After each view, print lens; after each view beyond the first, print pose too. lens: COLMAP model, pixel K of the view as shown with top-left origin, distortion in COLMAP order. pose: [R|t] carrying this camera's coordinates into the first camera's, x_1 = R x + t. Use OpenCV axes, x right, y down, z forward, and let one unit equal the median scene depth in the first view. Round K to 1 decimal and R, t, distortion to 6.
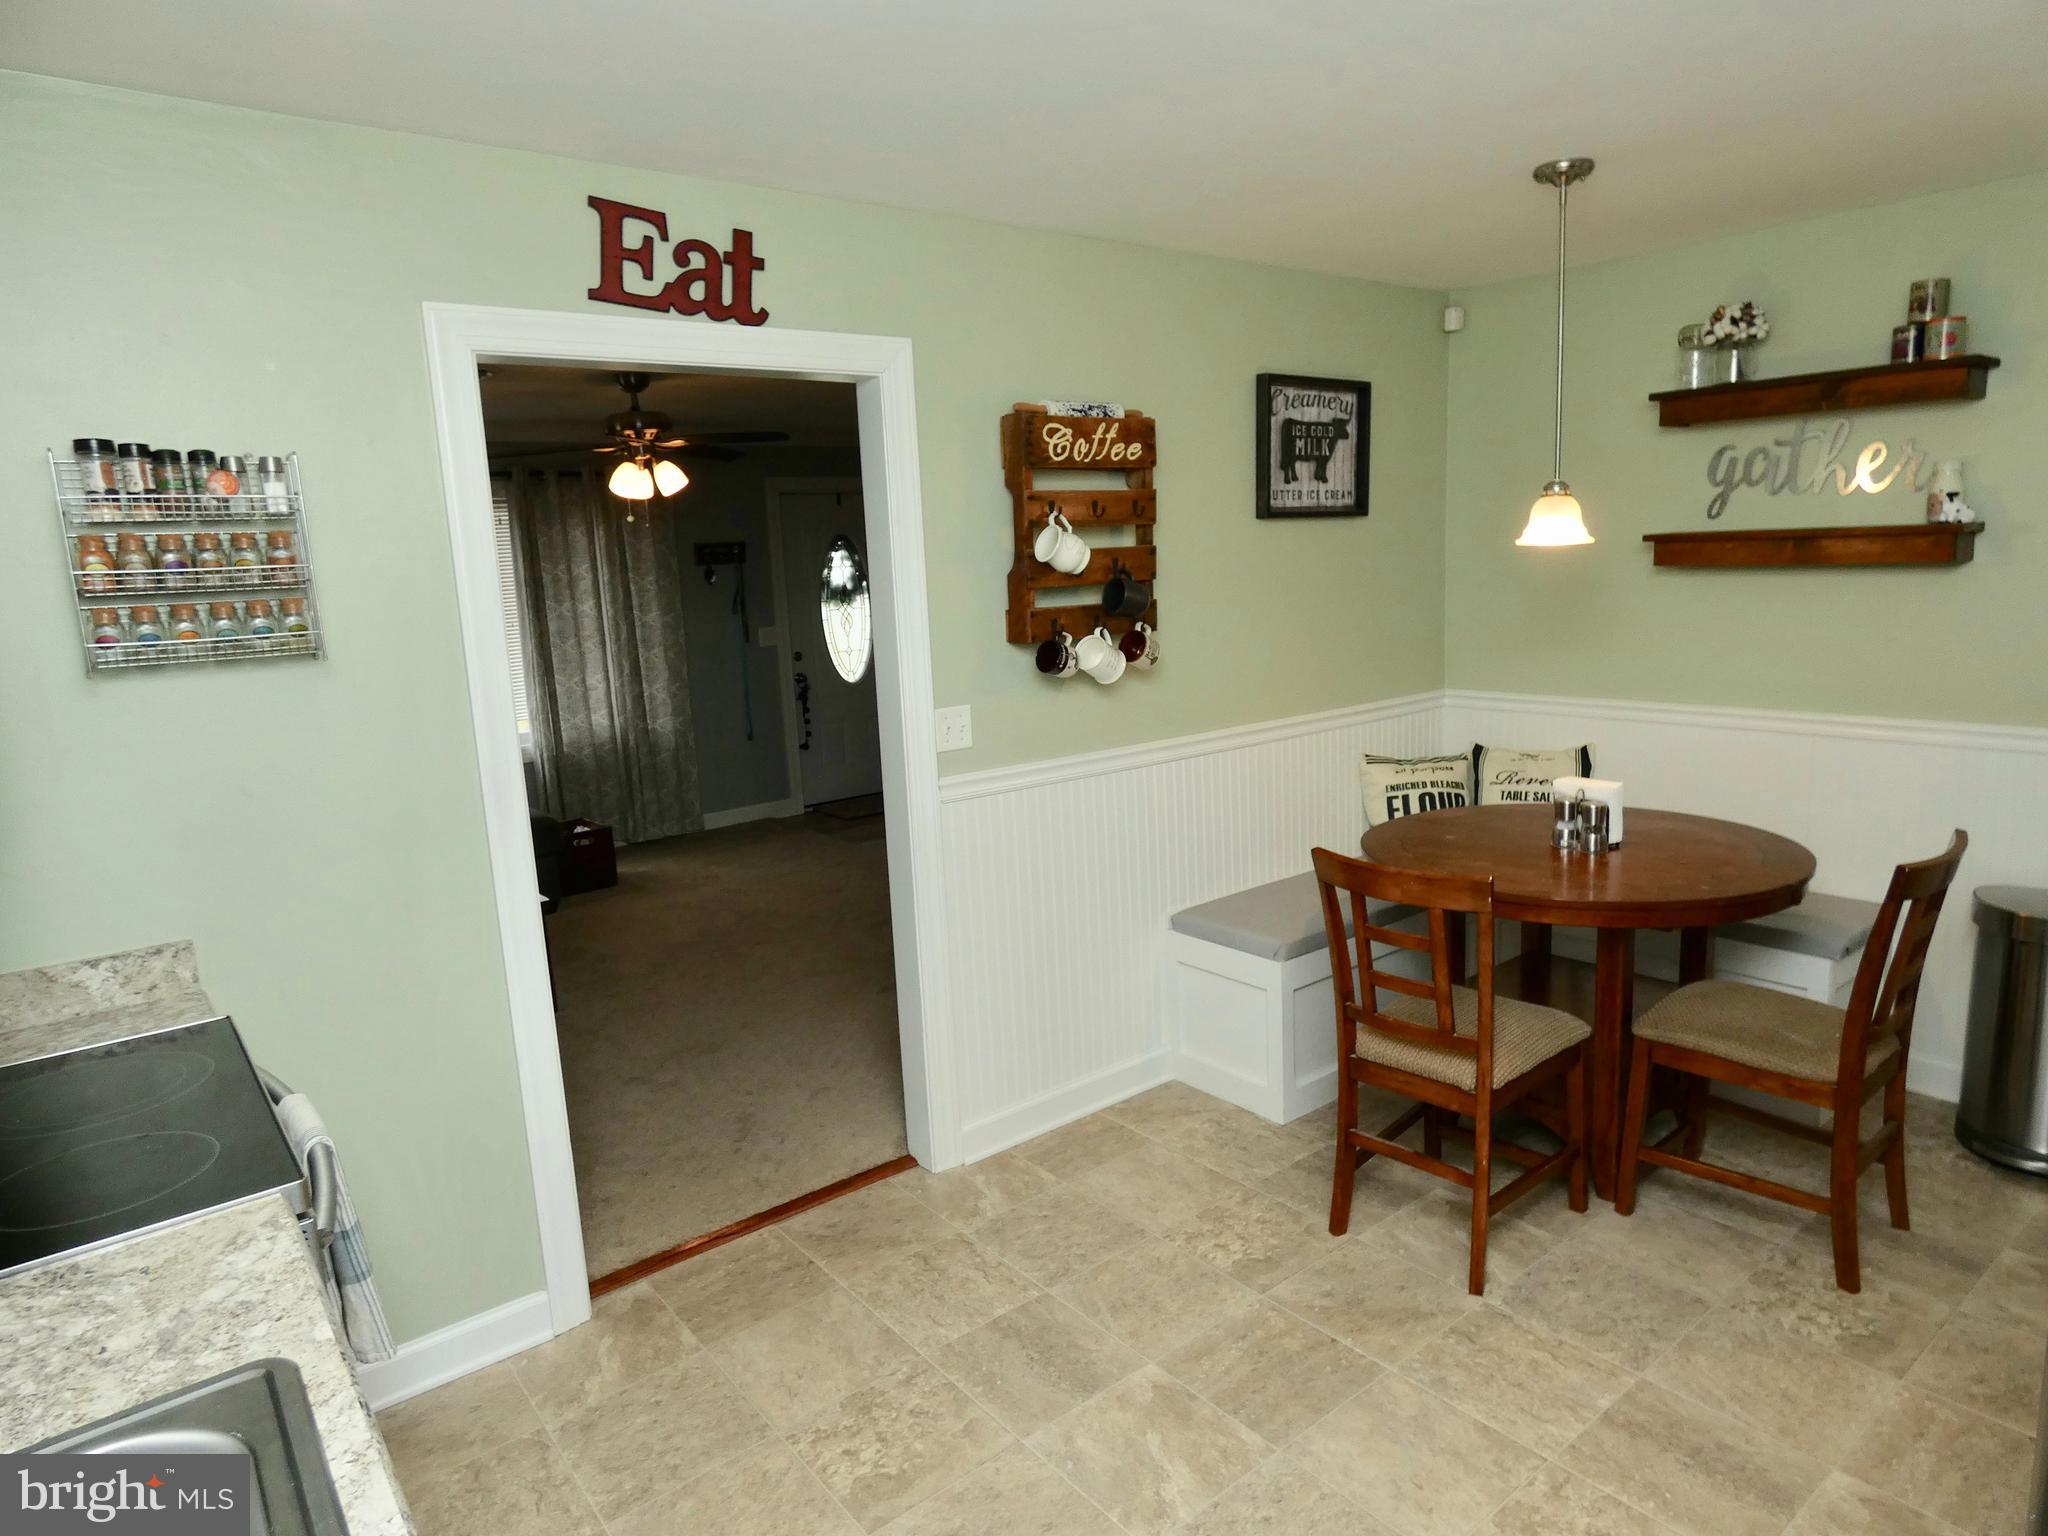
lens RADIAL K [[1235.6, 0, 1015.8], [0, 1235.6, 764.5], [0, 0, 1]] dist [-0.015676, 0.001504]
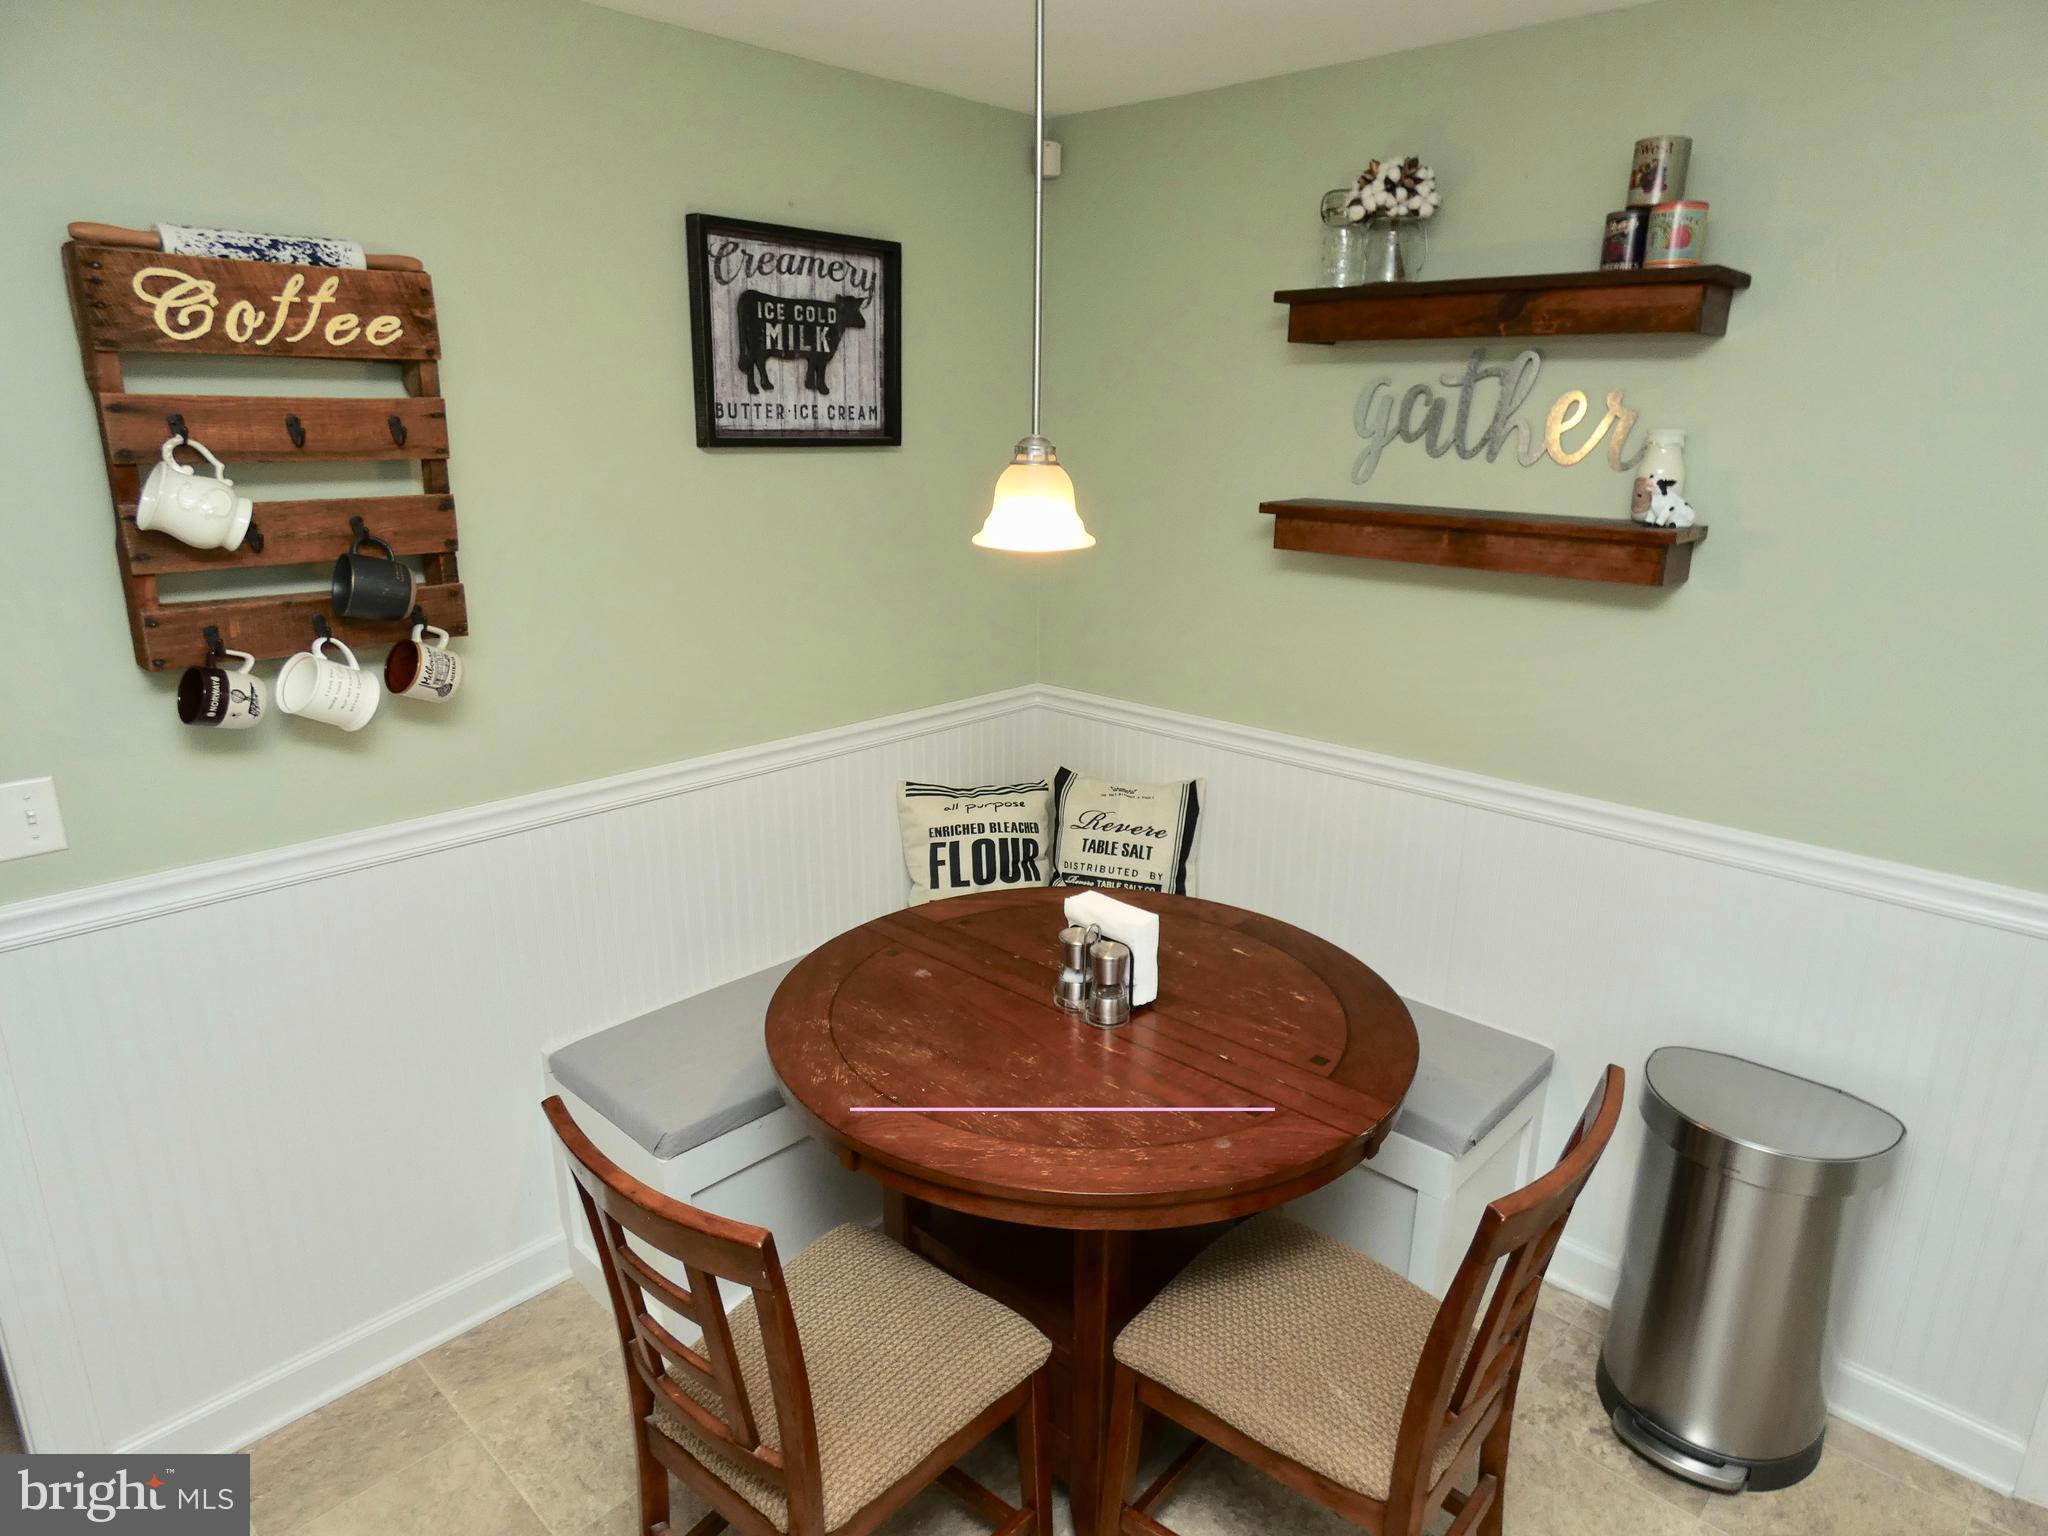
lens RADIAL K [[1224.2, 0, 1029.5], [0, 1224.2, 767.2], [0, 0, 1]] dist [-0.003915, -0.002366]
pose [[0.986006, 0.011538, 0.166310, 0.302982], [-0.029448, 0.993969, 0.105633, -0.121387], [-0.164088, -0.109052, 0.980399, 0.373902]]
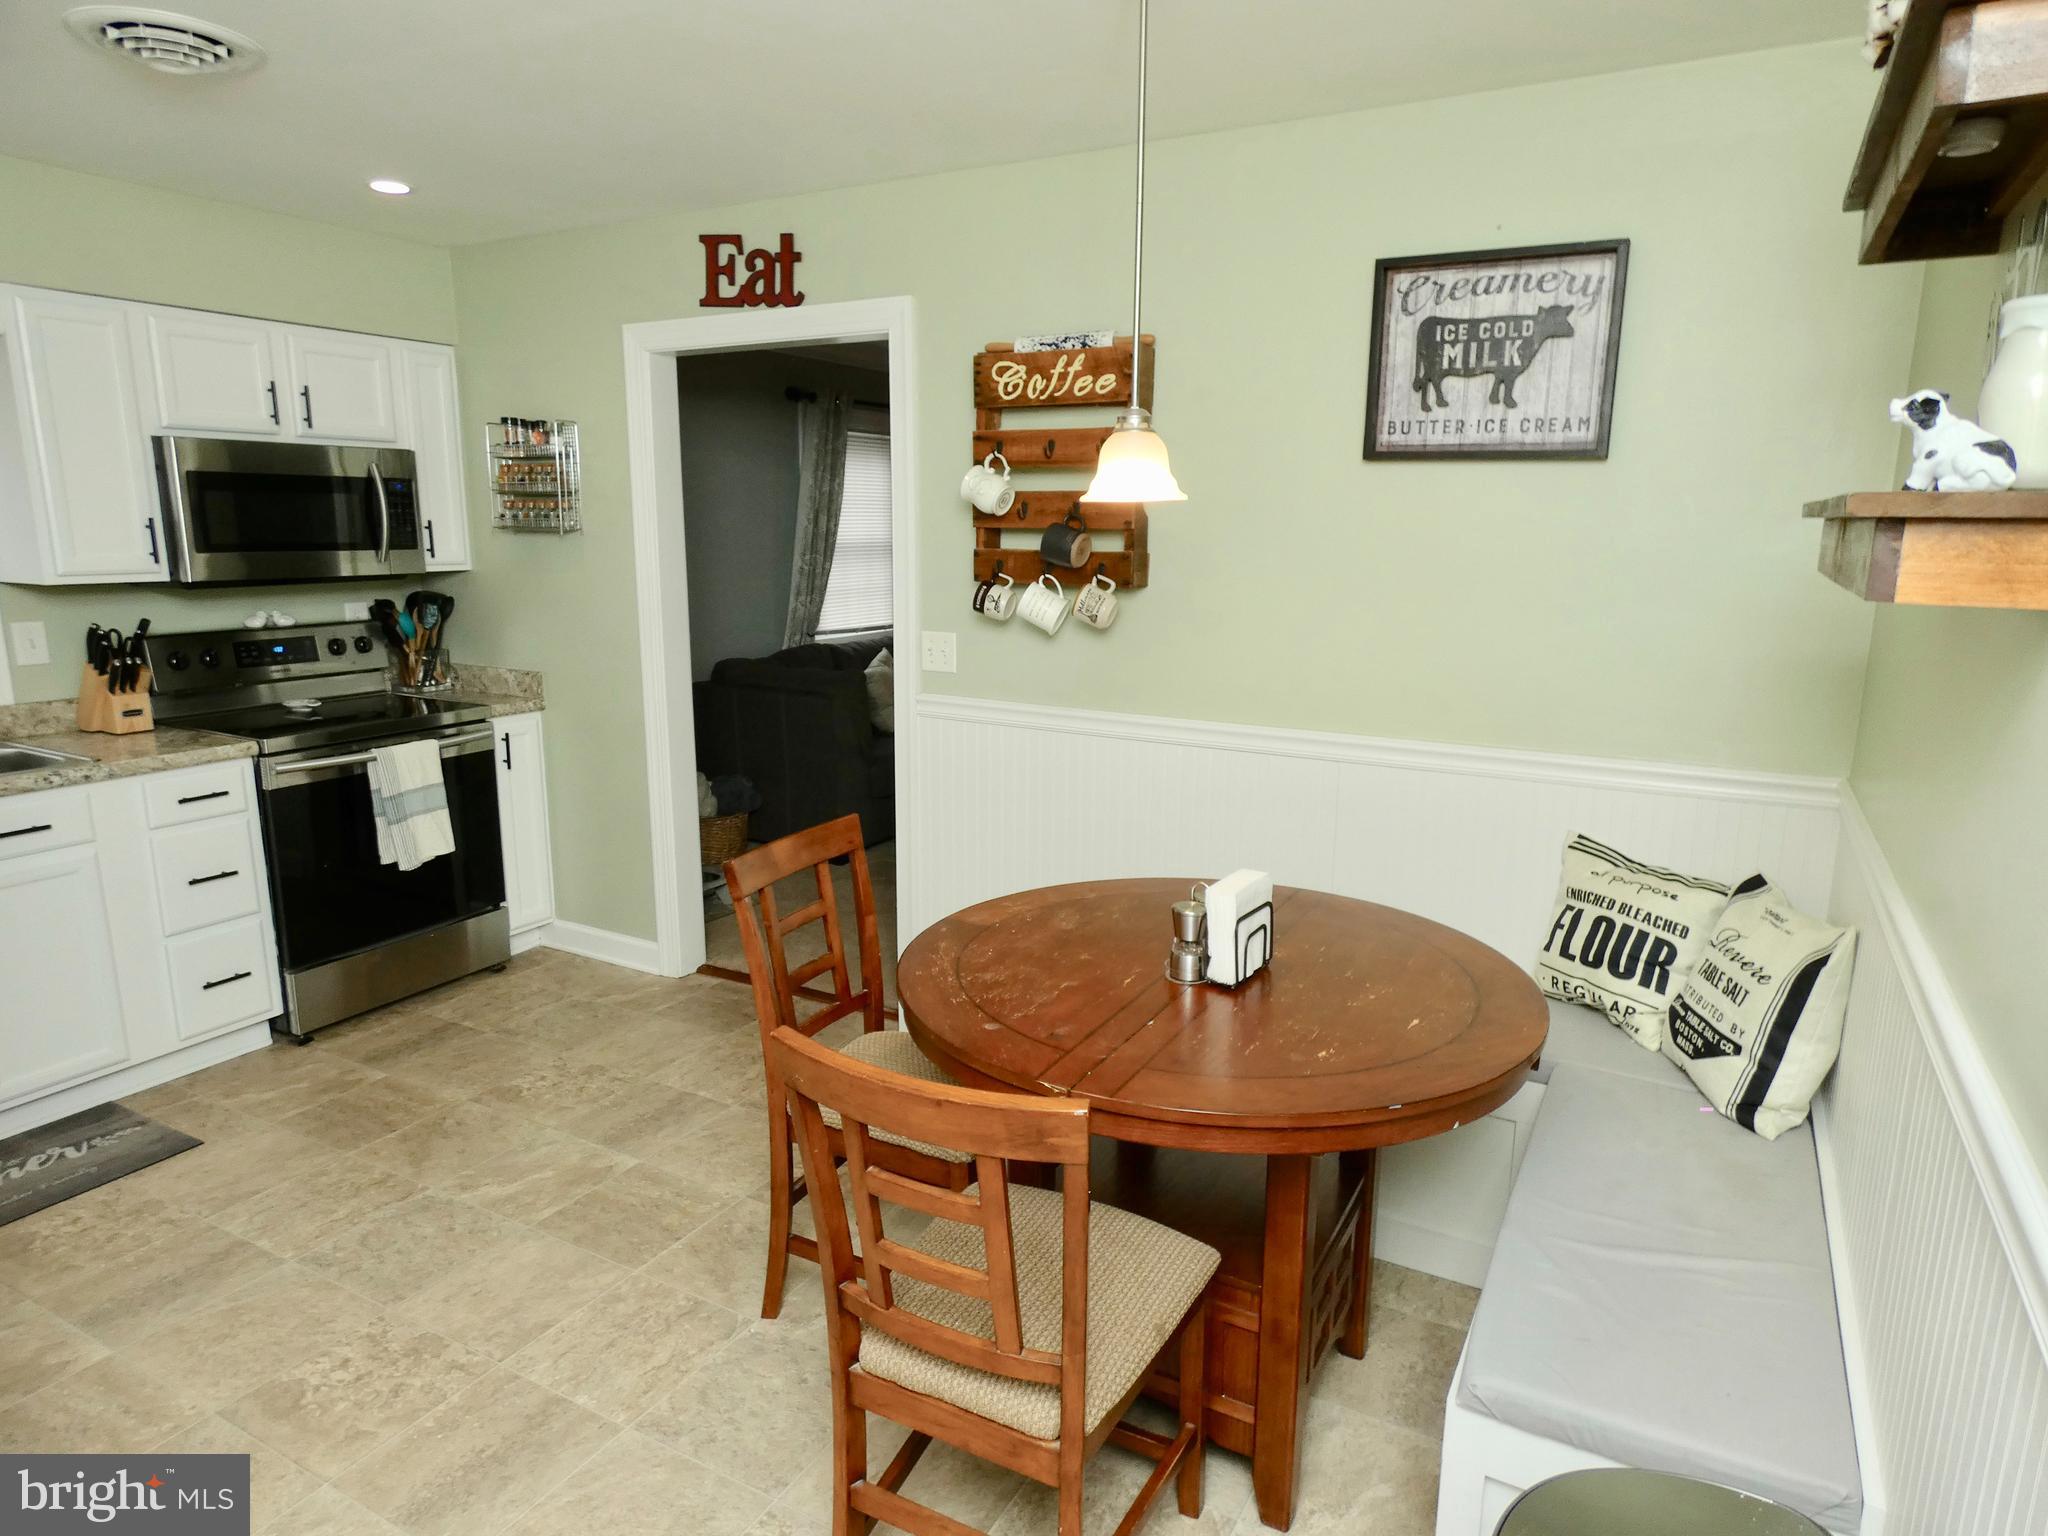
lens RADIAL K [[1206.9, 0, 1024.0], [0, 1206.9, 768.0], [0, 0, 1]] dist [-0.014945, -0.001323]
pose [[0.386719, 0.234717, -0.891827, 0.928816], [-0.181475, 0.967527, 0.175948, -0.127765], [0.904165, 0.093802, 0.416757, 0.612264]]
